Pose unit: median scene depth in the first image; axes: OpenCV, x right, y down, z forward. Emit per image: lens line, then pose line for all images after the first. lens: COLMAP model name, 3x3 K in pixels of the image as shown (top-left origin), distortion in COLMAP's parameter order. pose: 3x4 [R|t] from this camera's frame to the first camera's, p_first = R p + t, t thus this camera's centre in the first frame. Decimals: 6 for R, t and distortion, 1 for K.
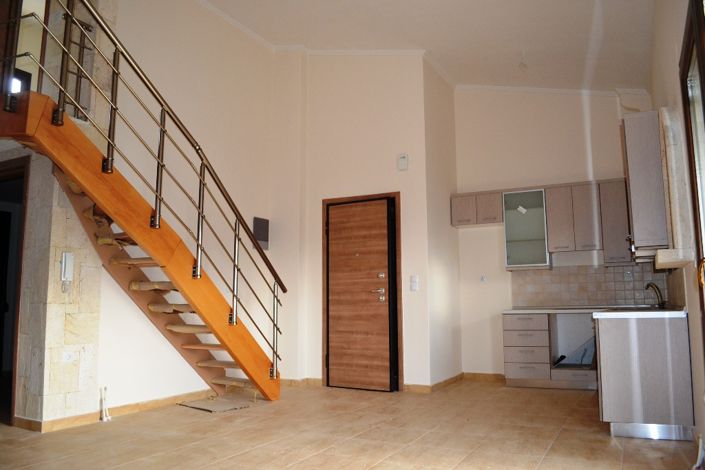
lens RADIAL K [[566.7, 0, 352.5], [0, 566.7, 235.0], [0, 0, 1]] dist [-0.081262, 0.010471]
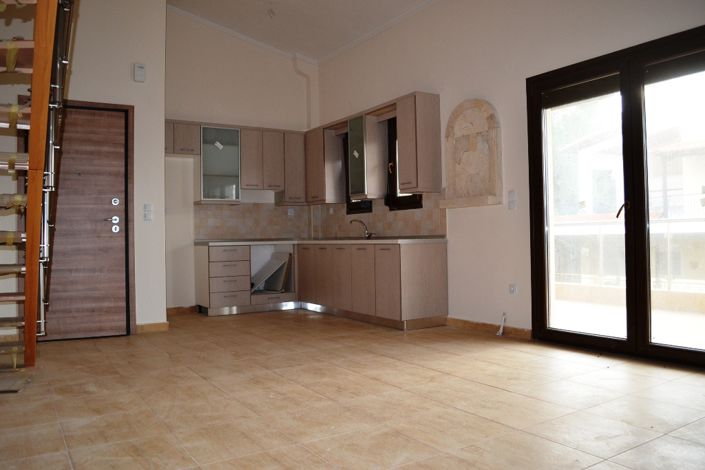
lens RADIAL K [[566.7, 0, 352.5], [0, 566.7, 235.0], [0, 0, 1]] dist [-0.081262, 0.010471]
pose [[0.506117, 0.005516, 0.862447, -0.477836], [-0.095999, 0.994126, 0.049977, 0.044342], [-0.857106, -0.108089, 0.503673, 0.265542]]
